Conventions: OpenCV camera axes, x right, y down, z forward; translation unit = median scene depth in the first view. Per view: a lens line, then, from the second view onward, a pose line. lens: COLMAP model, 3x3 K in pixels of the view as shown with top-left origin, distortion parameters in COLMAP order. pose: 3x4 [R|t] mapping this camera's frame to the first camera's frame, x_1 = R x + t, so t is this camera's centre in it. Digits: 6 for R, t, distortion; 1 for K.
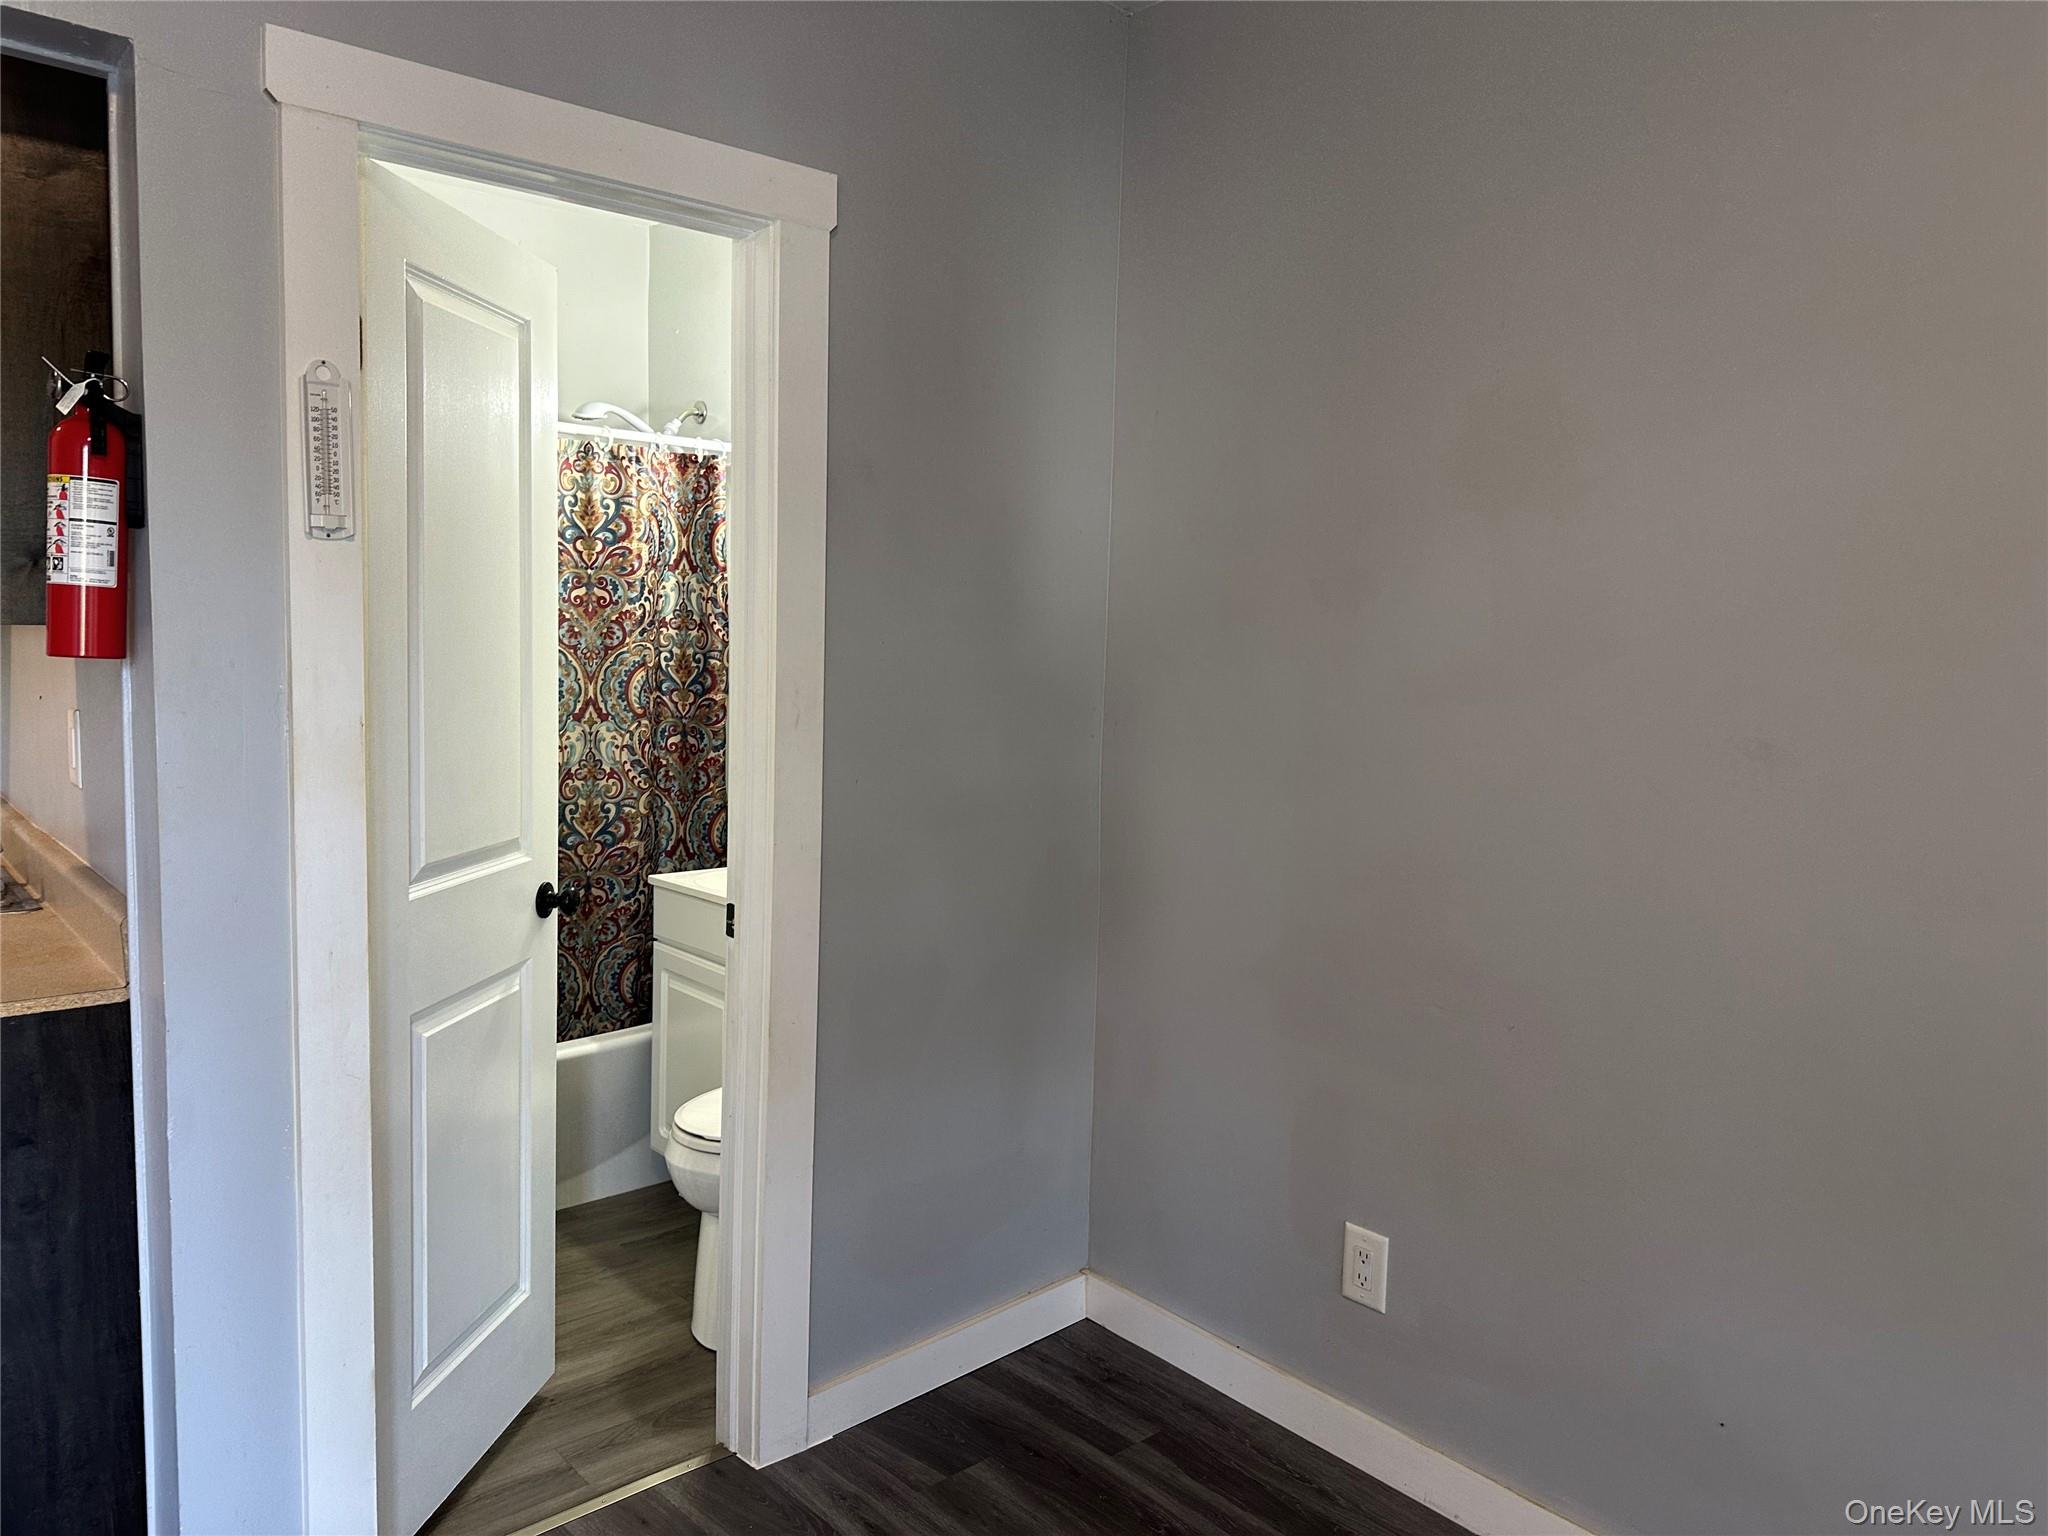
lens RADIAL K [[1436.9, 0, 1032.8], [0, 1436.9, 758.8], [0, 0, 1]] dist [0.055695, -0.057980]
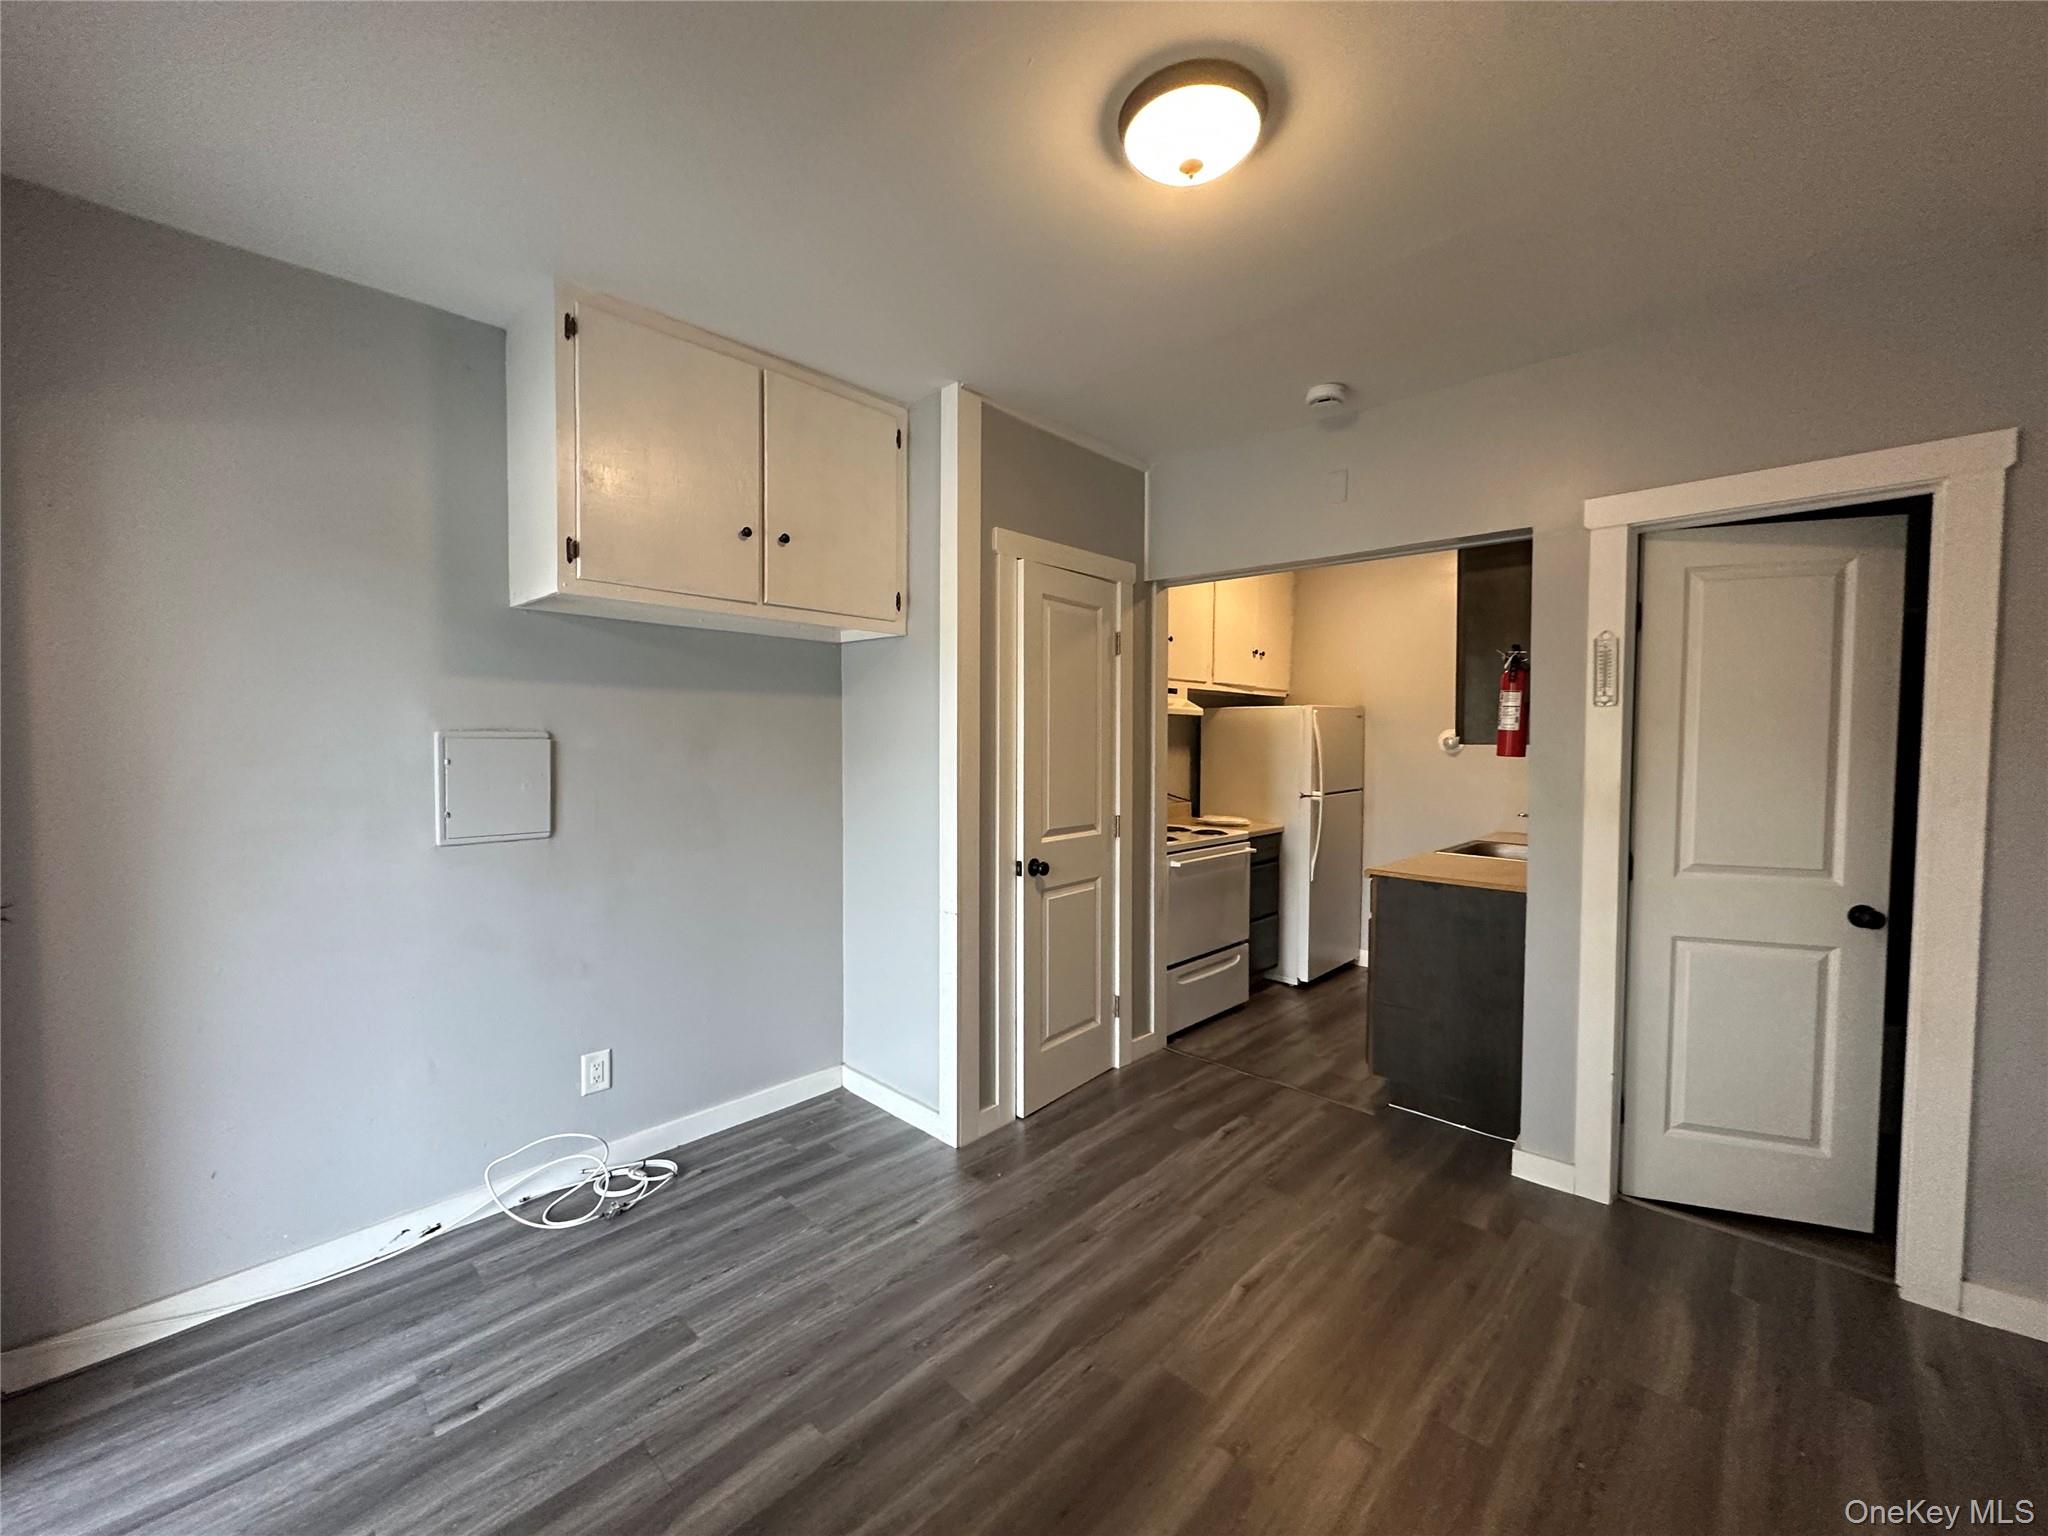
lens RADIAL K [[815.3, 0, 1022.4], [0, 815.3, 766.5], [0, 0, 1]] dist [-0.004894, 0.001367]
pose [[0.089428, 0.013977, -0.995895, 0.375476], [-0.083729, 0.996468, 0.006466, 0.007432], [0.992468, 0.082807, 0.090283, -0.017020]]
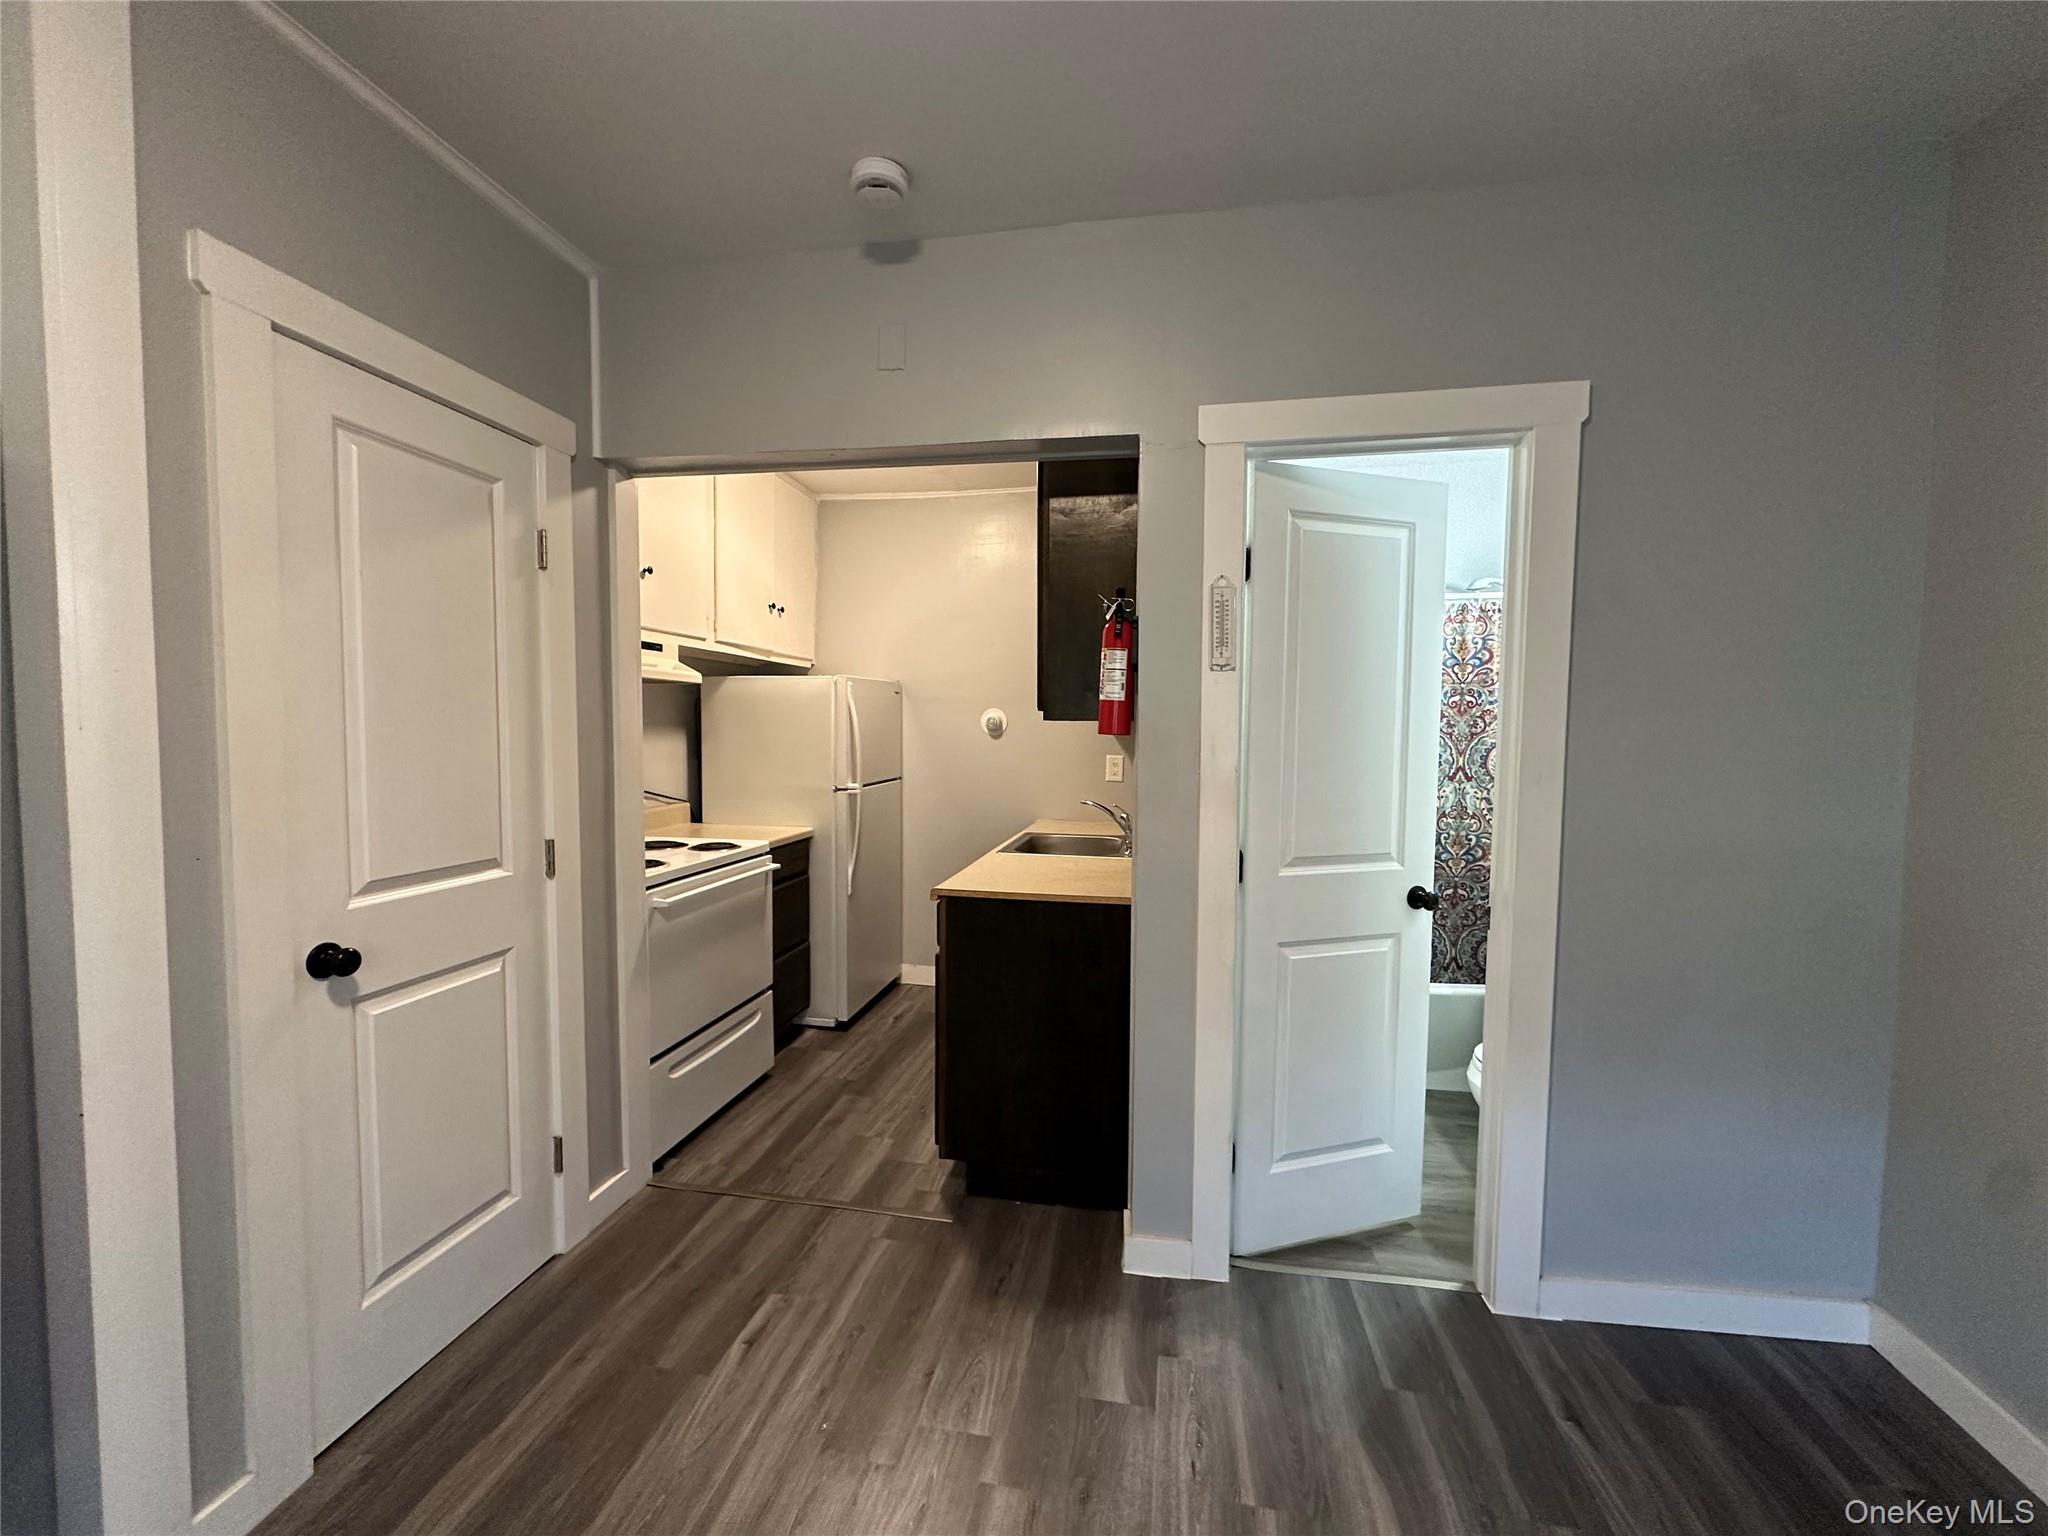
lens RADIAL K [[815.3, 0, 1024.5], [0, 815.3, 765.6], [0, 0, 1]] dist [-0.004894, 0.001367]
pose [[0.621531, 0.019499, -0.783147, 0.089737], [-0.058063, 0.998087, -0.021230, 0.003243], [0.781235, 0.058667, 0.621474, 0.085784]]
